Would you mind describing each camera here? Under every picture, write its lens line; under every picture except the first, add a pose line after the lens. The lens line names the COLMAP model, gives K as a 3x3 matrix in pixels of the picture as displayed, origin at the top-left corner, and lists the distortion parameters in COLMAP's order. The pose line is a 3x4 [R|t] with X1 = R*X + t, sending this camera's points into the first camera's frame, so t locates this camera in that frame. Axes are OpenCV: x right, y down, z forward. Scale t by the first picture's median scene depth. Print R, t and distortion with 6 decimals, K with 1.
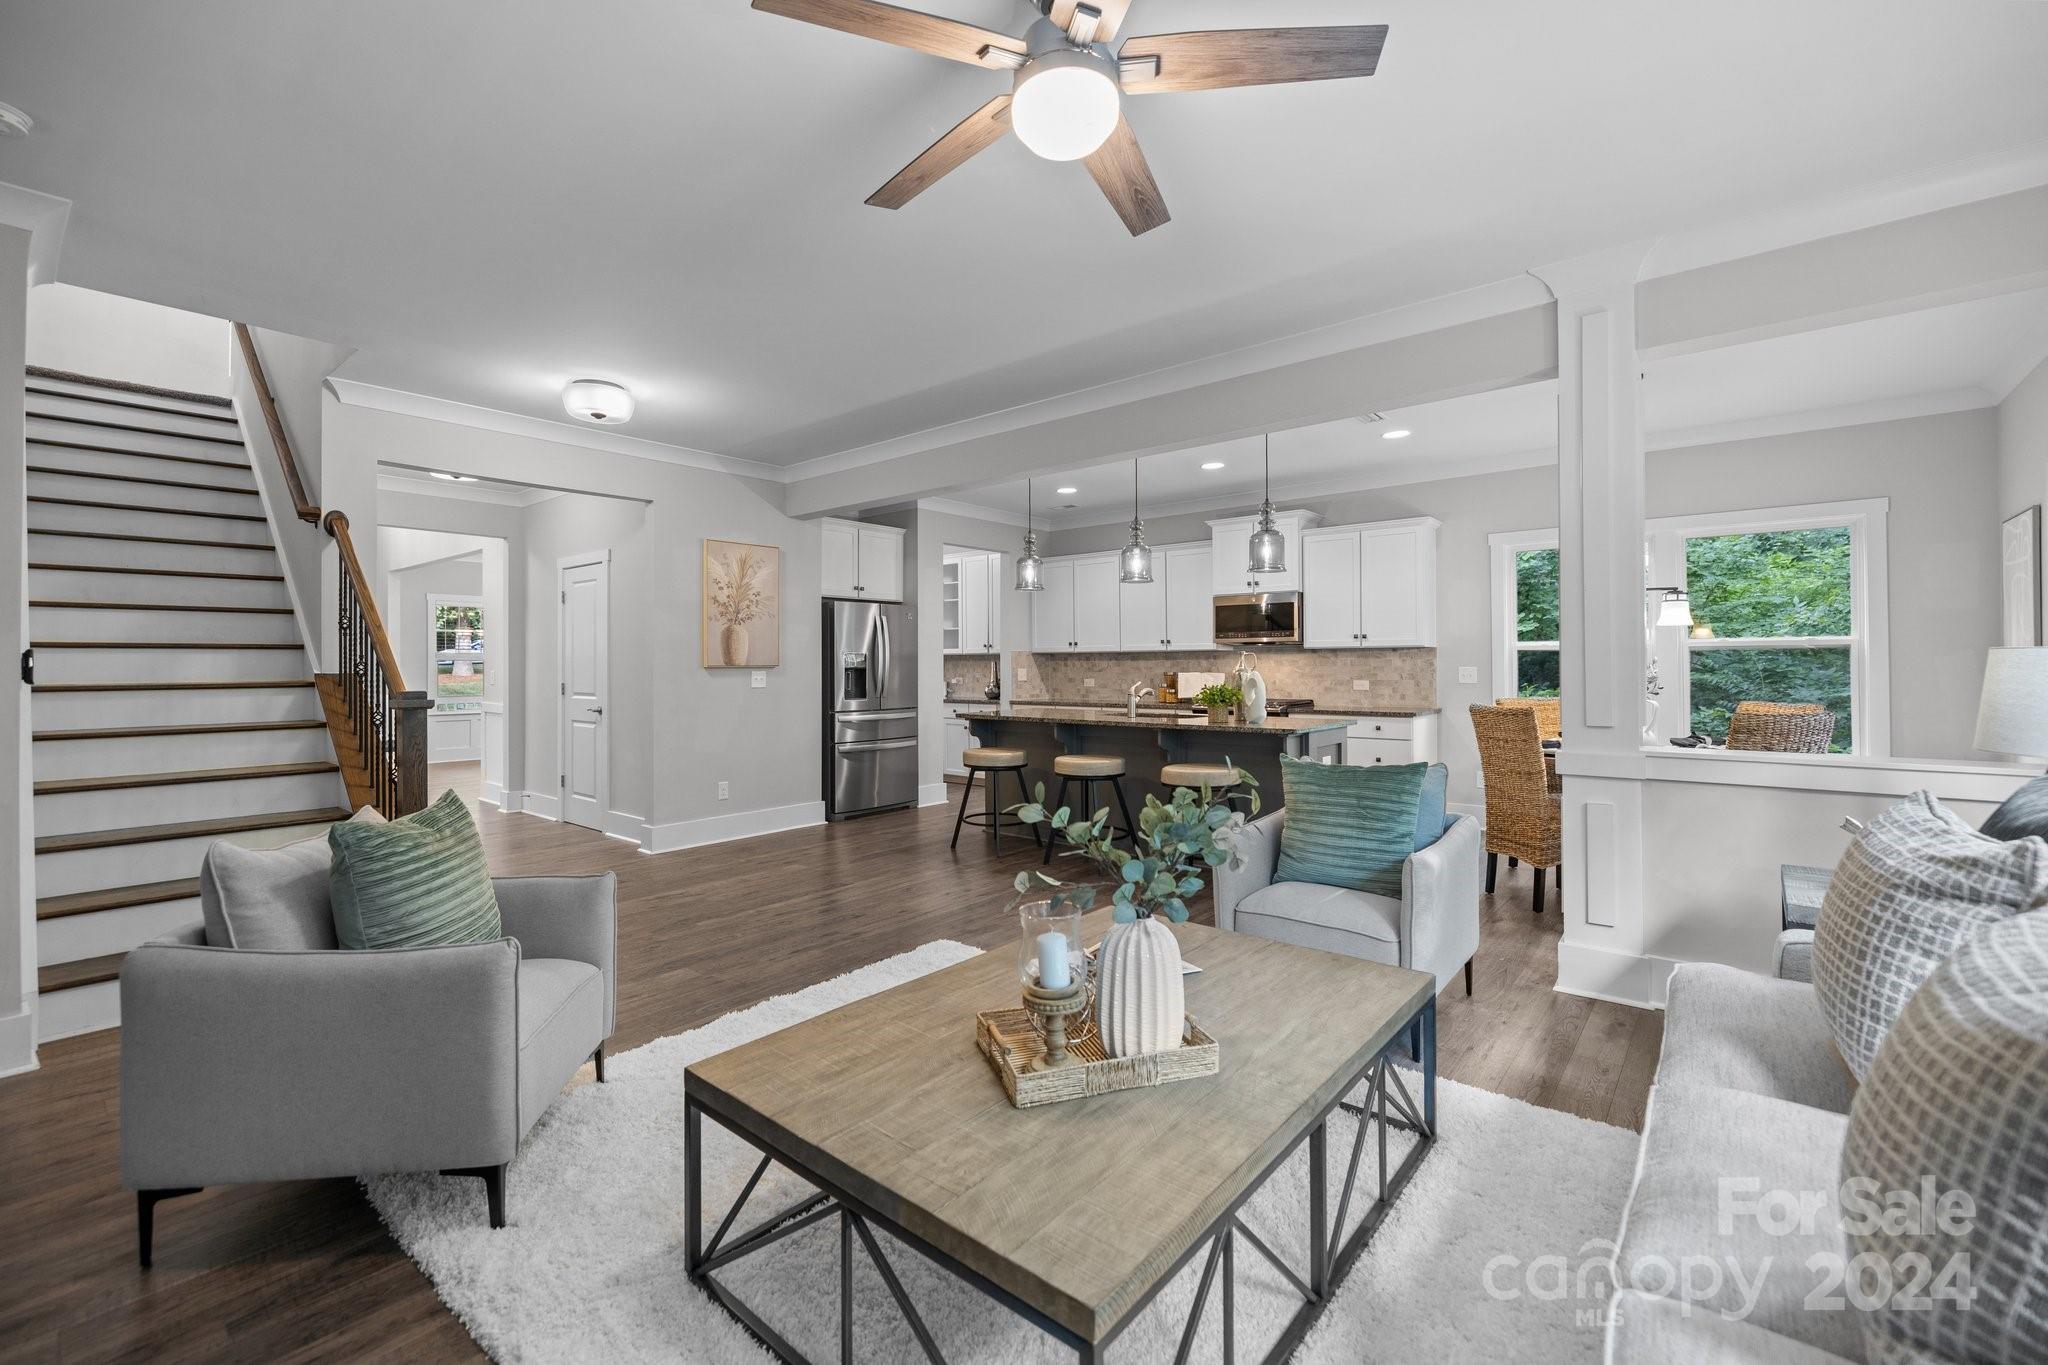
lens RADIAL K [[866.8, 0, 1022.2], [0, 866.8, 669.5], [0, 0, 1]] dist [0.001591, 0.000013]
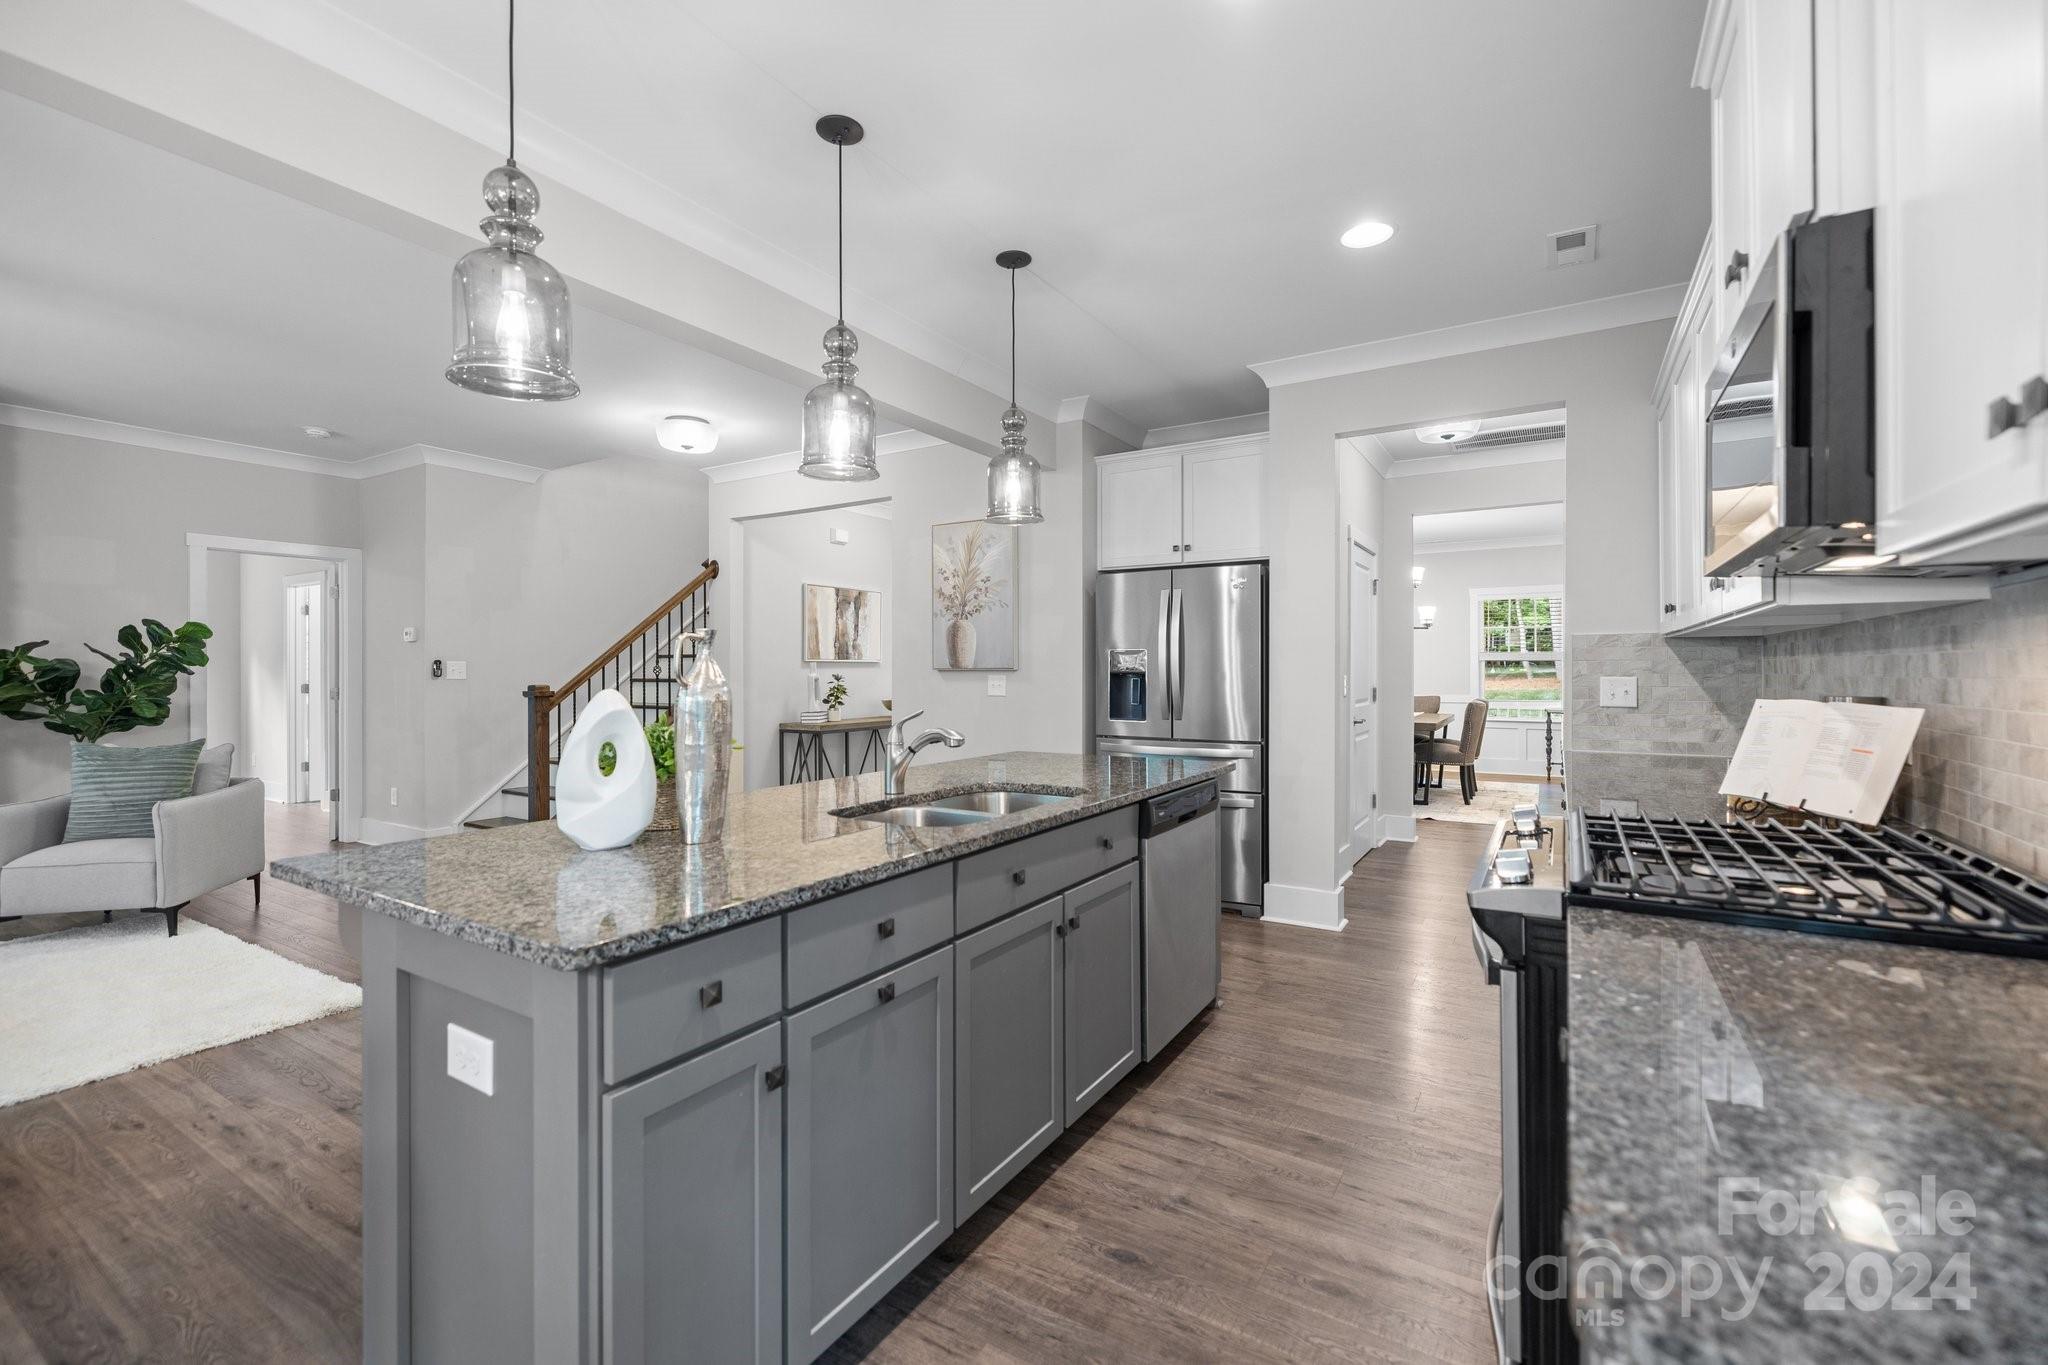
lens RADIAL K [[866.8, 0, 1021.4], [0, 866.8, 669.7], [0, 0, 1]] dist [0.001591, 0.000013]
pose [[0.134756, 0.005813, -0.990862, 0.503130], [-0.002264, 0.999982, 0.005558, -0.008117], [0.990876, 0.001494, 0.134766, 0.937399]]
